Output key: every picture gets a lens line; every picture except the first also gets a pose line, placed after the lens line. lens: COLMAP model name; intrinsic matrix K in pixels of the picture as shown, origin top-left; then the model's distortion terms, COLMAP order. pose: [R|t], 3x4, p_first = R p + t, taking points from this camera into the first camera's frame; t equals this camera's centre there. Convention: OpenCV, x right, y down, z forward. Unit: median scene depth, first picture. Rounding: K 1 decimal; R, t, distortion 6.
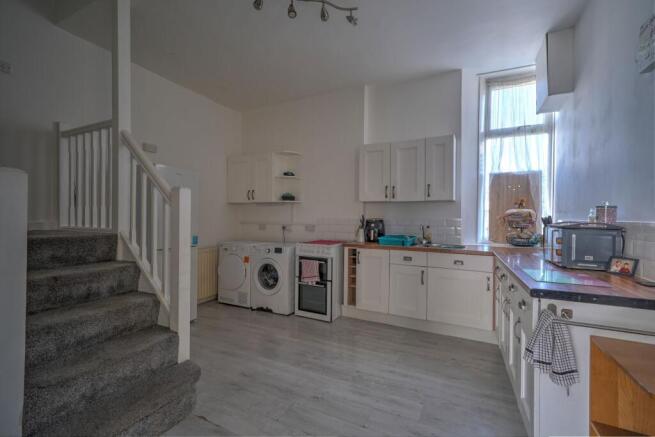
lens RADIAL K [[292.0, 0, 327.5], [0, 292.0, 218.5], [0, 0, 1]] dist [0.001853, 0.000528]
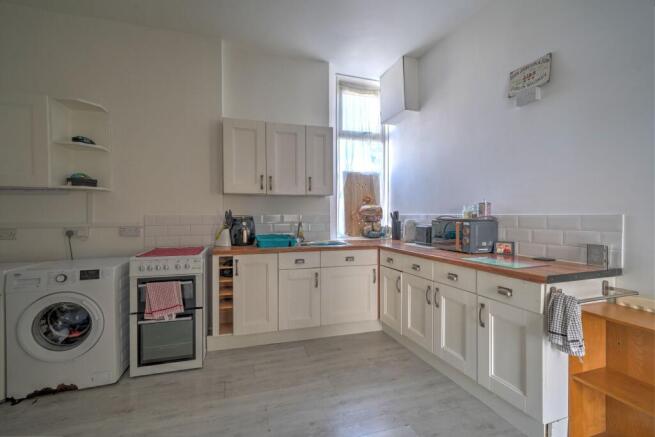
lens RADIAL K [[292.0, 0, 327.5], [0, 292.0, 218.5], [0, 0, 1]] dist [0.001853, 0.000528]
pose [[0.711256, -0.019717, 0.702656, -0.247236], [0.011163, 0.999797, 0.016756, -0.001878], [-0.702844, -0.004073, 0.711332, 0.299949]]
